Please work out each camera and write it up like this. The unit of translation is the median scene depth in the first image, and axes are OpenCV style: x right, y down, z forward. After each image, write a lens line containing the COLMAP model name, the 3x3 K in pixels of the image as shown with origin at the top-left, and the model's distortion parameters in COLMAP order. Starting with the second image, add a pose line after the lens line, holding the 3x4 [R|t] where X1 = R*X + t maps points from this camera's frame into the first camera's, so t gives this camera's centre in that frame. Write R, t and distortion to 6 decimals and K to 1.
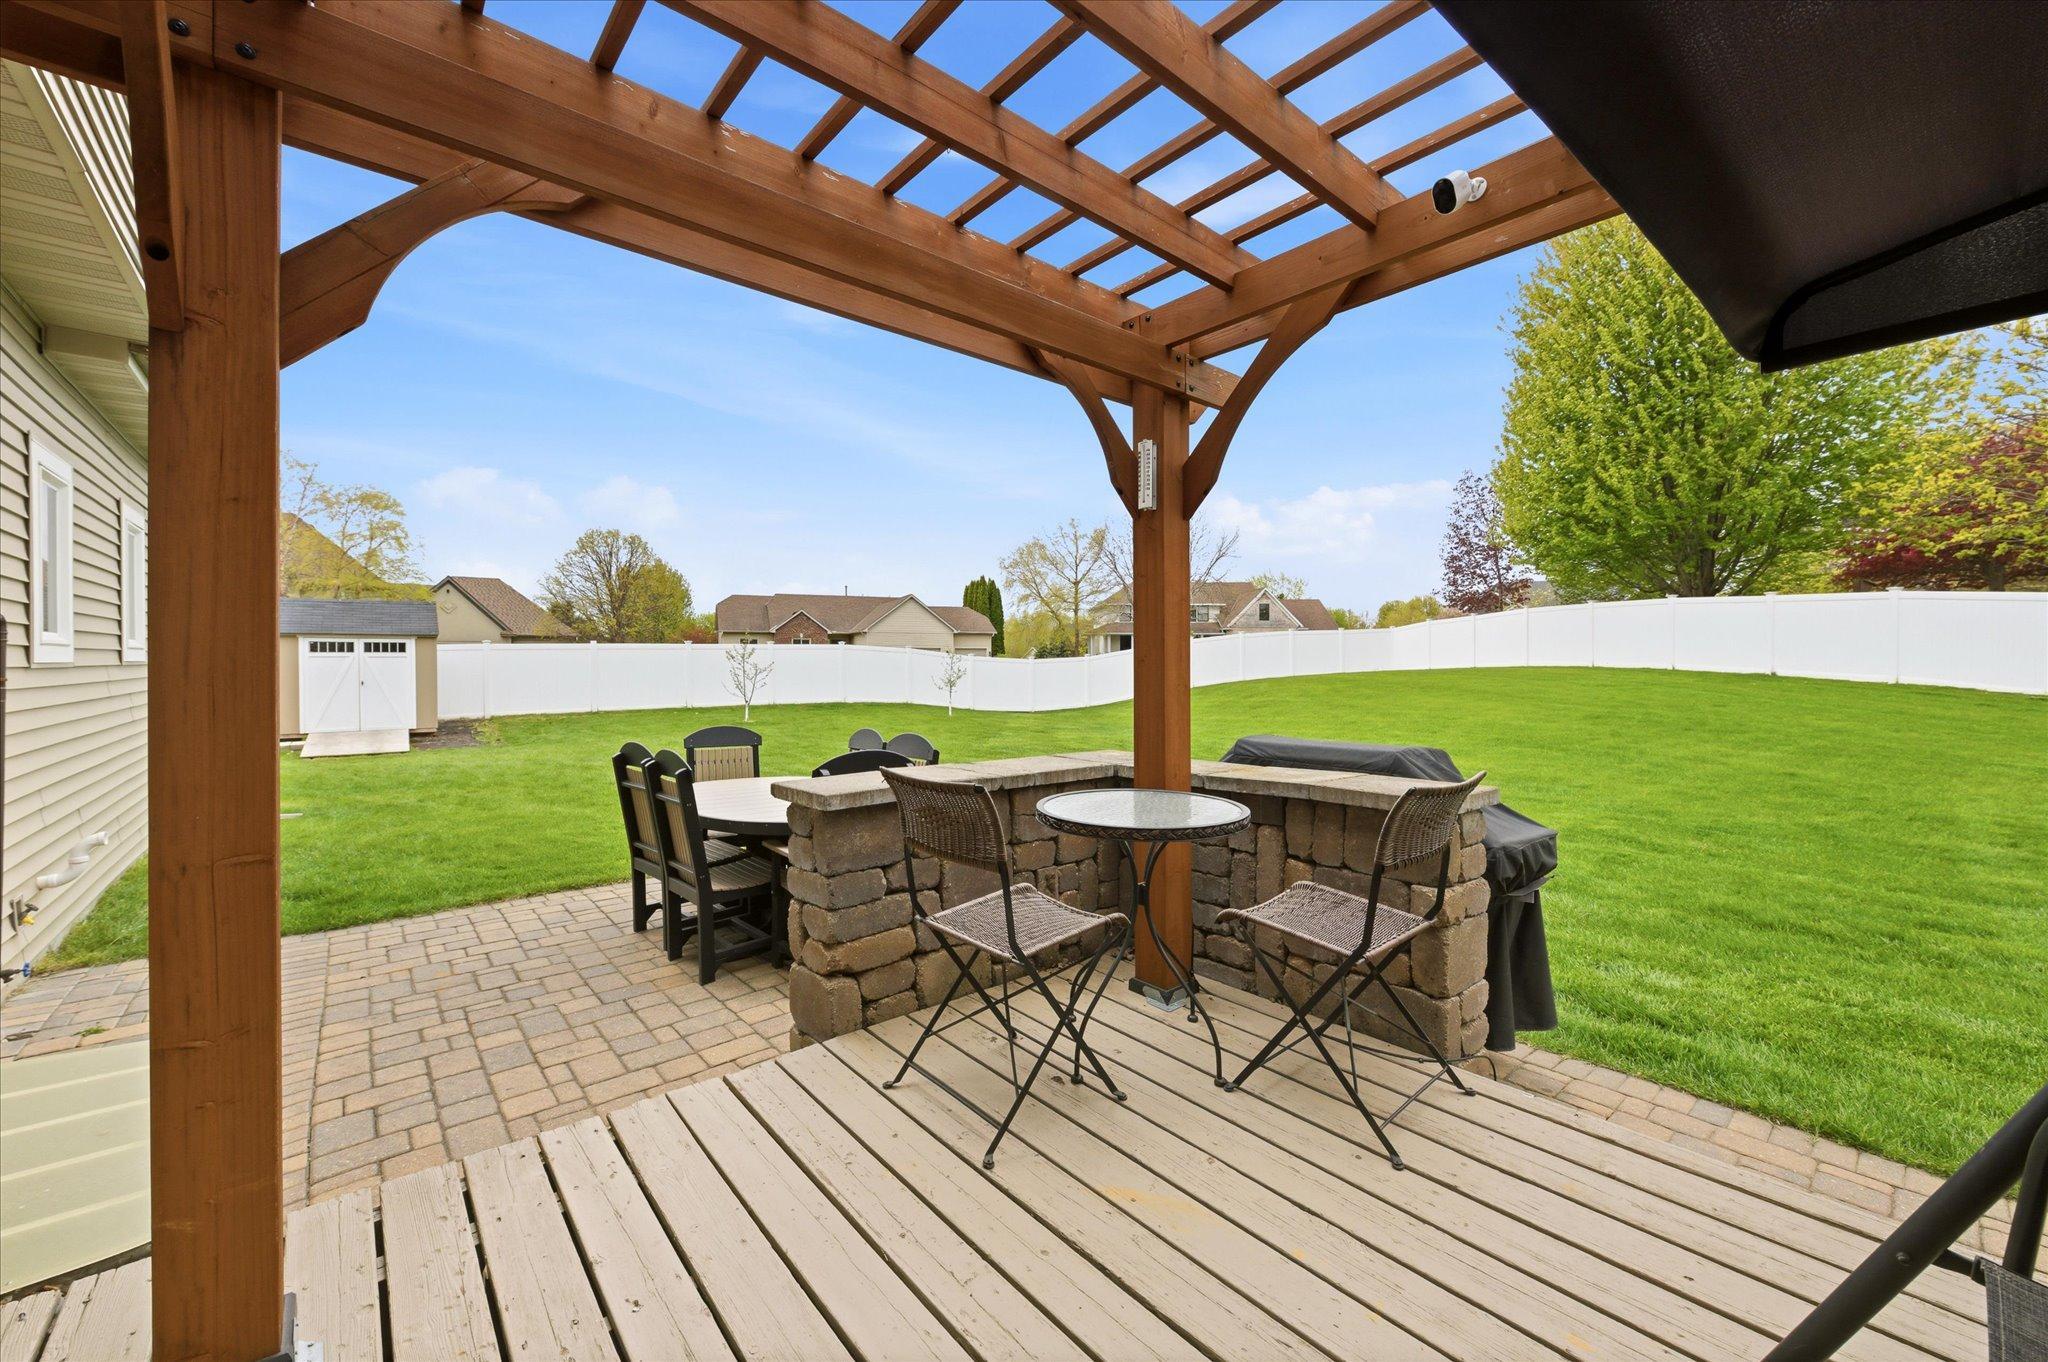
lens RADIAL K [[802.8, 0, 1030.1], [0, 802.8, 677.7], [0, 0, 1]] dist [-0.000011, -0.000042]
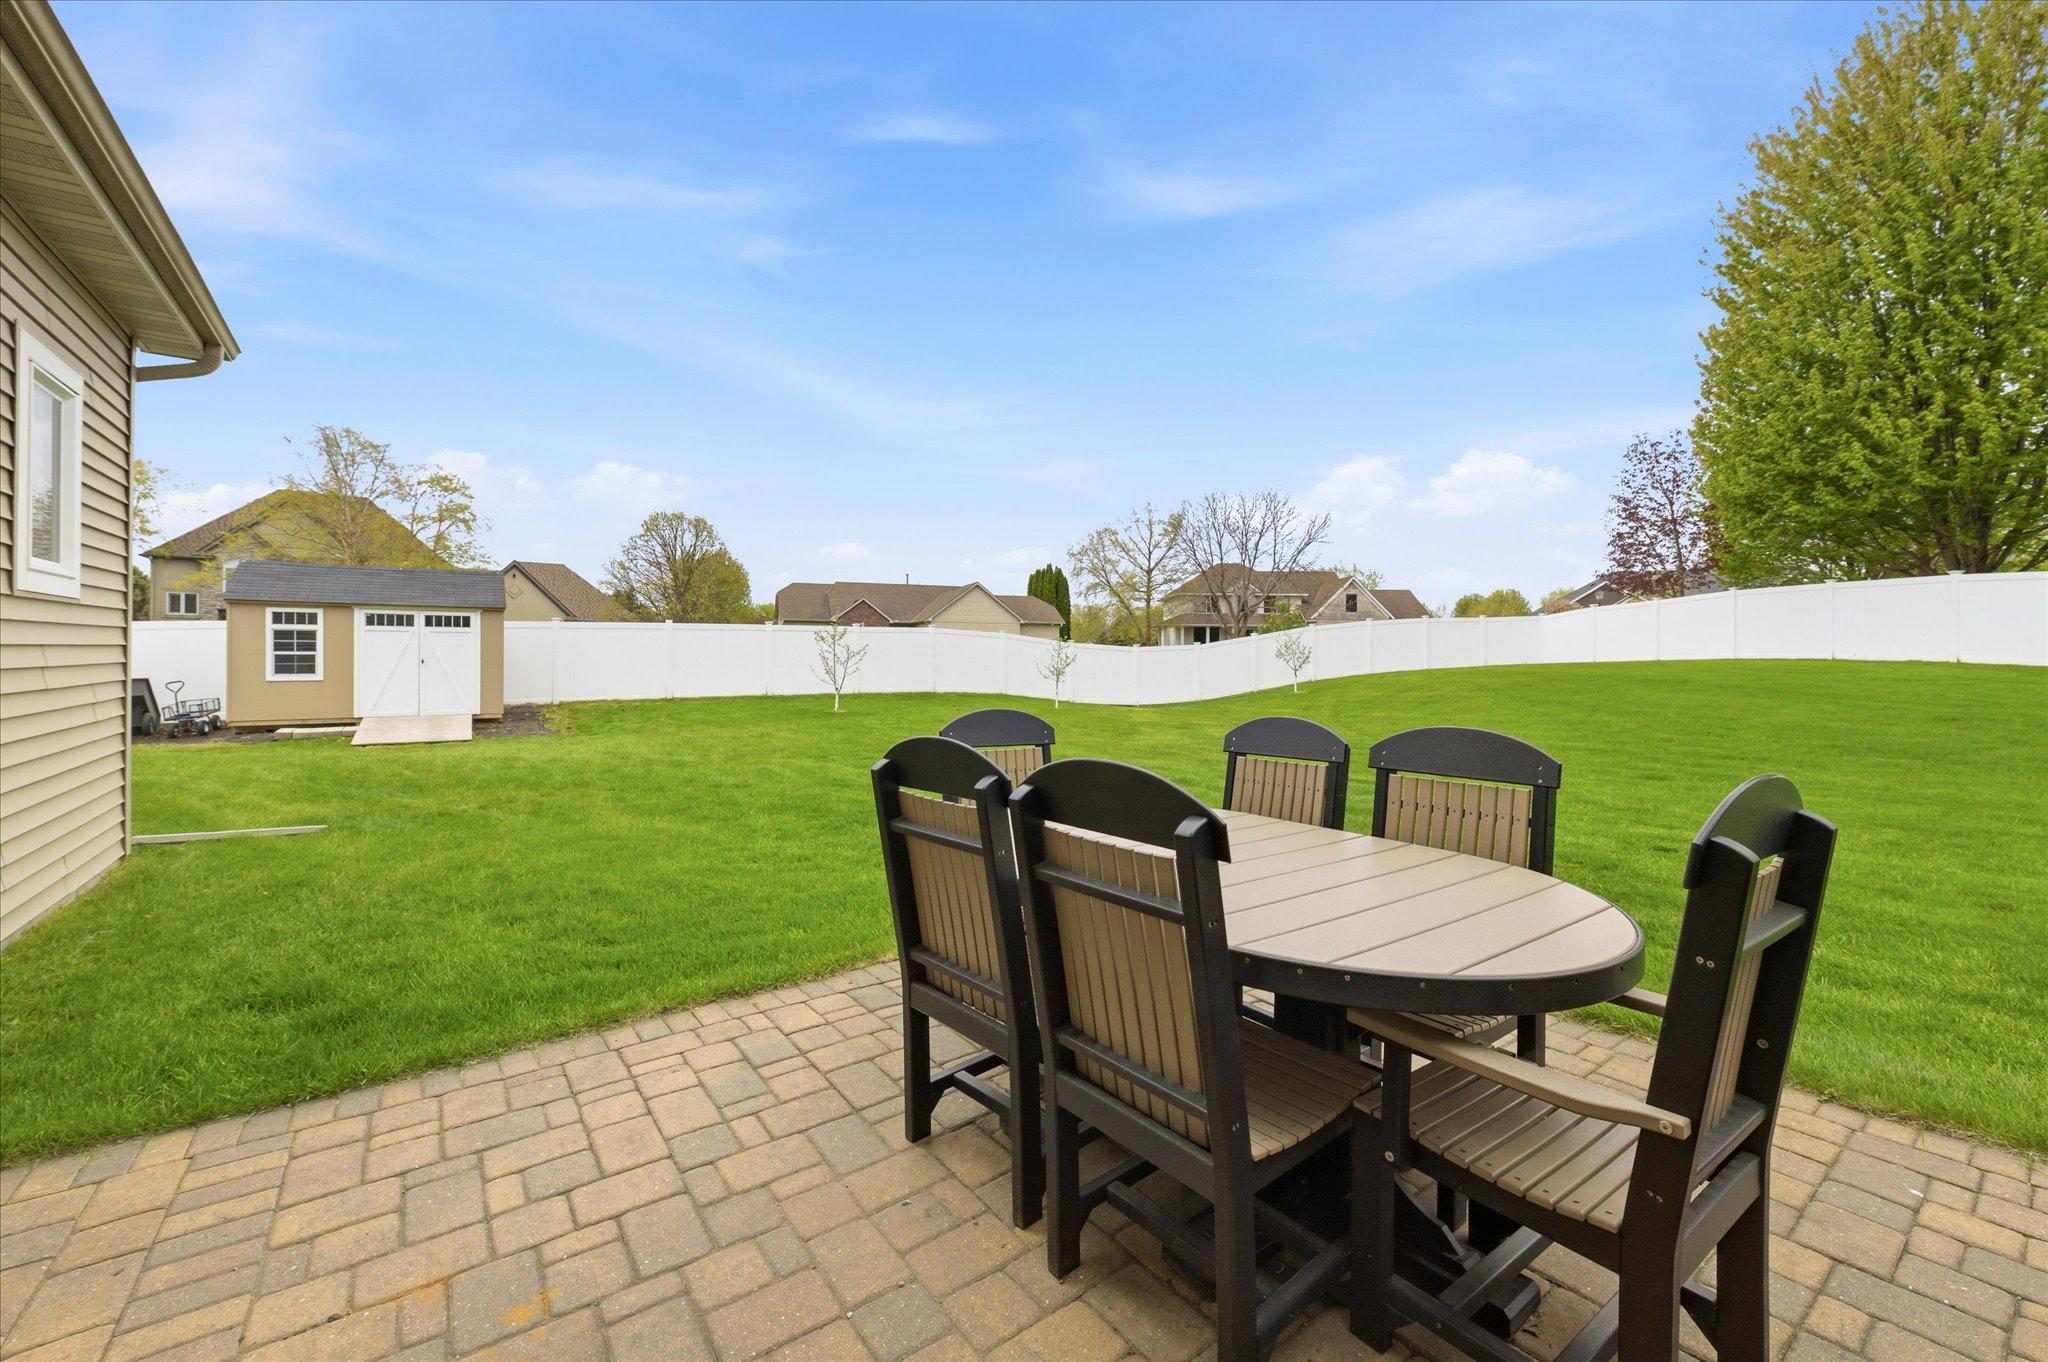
lens RADIAL K [[799.6, 0, 1019.1], [0, 799.6, 667.3], [0, 0, 1]] dist [-0.002994, -0.000437]
pose [[0.998097, 0.009535, -0.060928, -0.095262], [-0.009992, 0.999924, -0.007196, 0.009961], [0.060855, 0.007791, 0.998116, 0.126568]]
